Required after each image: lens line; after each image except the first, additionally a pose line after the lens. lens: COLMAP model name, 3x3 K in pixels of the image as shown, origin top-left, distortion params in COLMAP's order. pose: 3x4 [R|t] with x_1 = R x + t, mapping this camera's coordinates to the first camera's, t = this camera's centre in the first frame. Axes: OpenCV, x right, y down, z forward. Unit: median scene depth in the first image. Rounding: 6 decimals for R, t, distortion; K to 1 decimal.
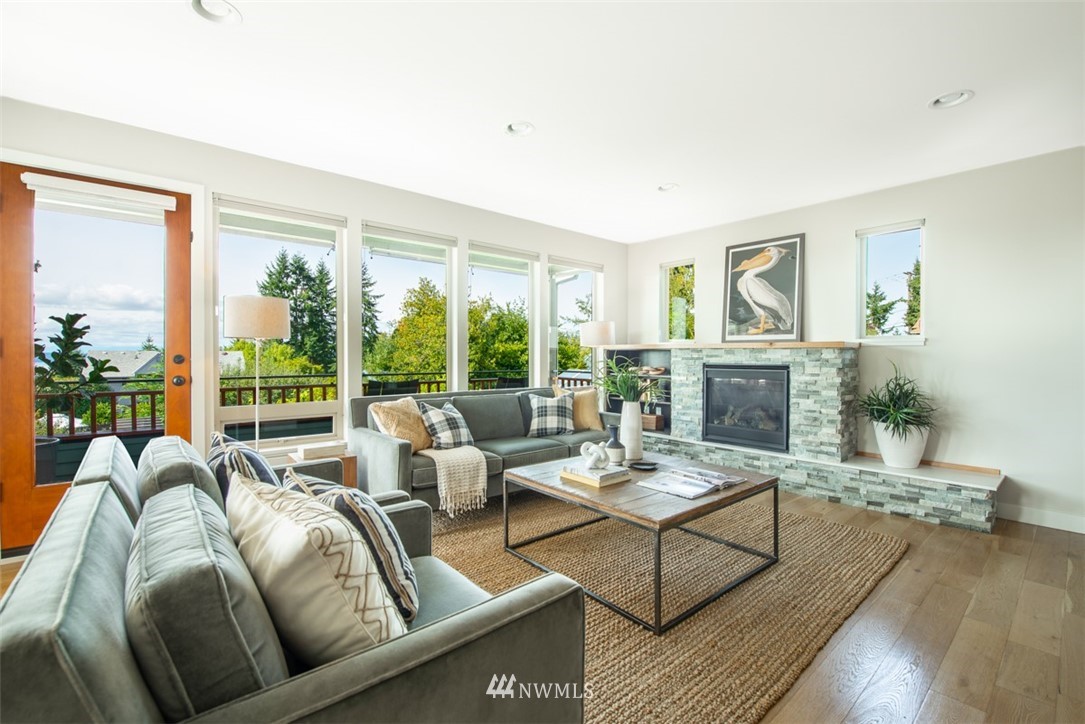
lens RADIAL K [[465.6, 0, 542.5], [0, 465.6, 362.0], [0, 0, 1]] dist [-0.015714, -0.000243]
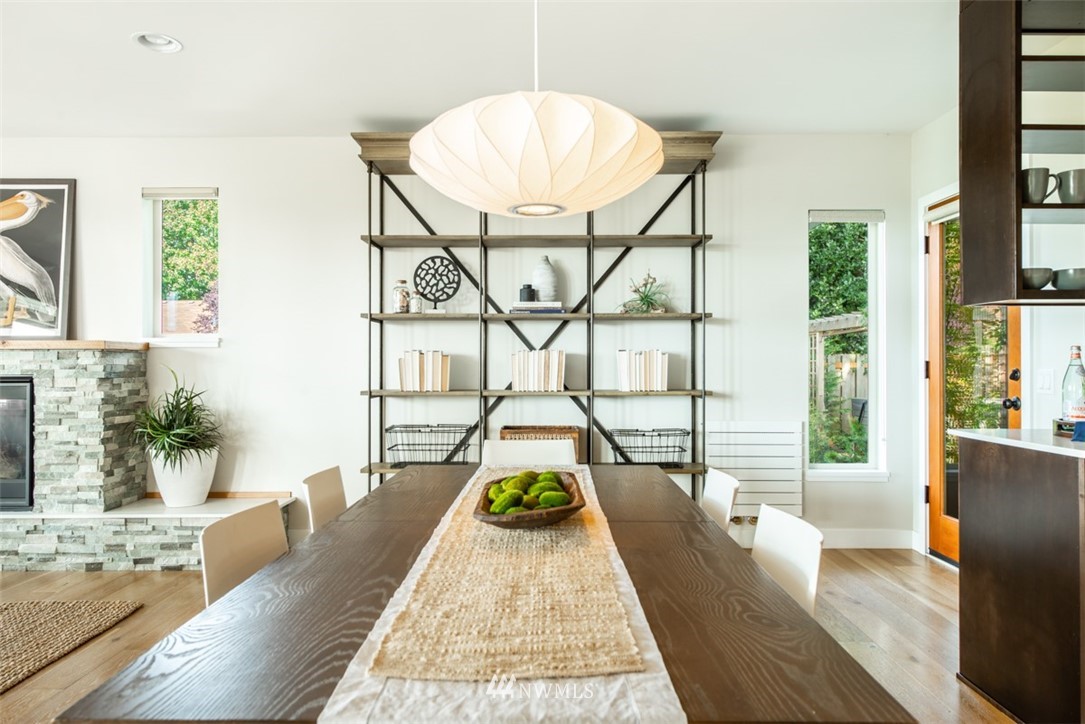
lens RADIAL K [[707.4, 0, 542.5], [0, 707.4, 362.0], [0, 0, 1]] dist [0.010409, -0.003316]
pose [[0.654658, -0.002859, 0.755920, 0.243366], [0.014633, 0.999853, -0.008892, 0.007327], [-0.755783, 0.016882, 0.654604, -0.200733]]
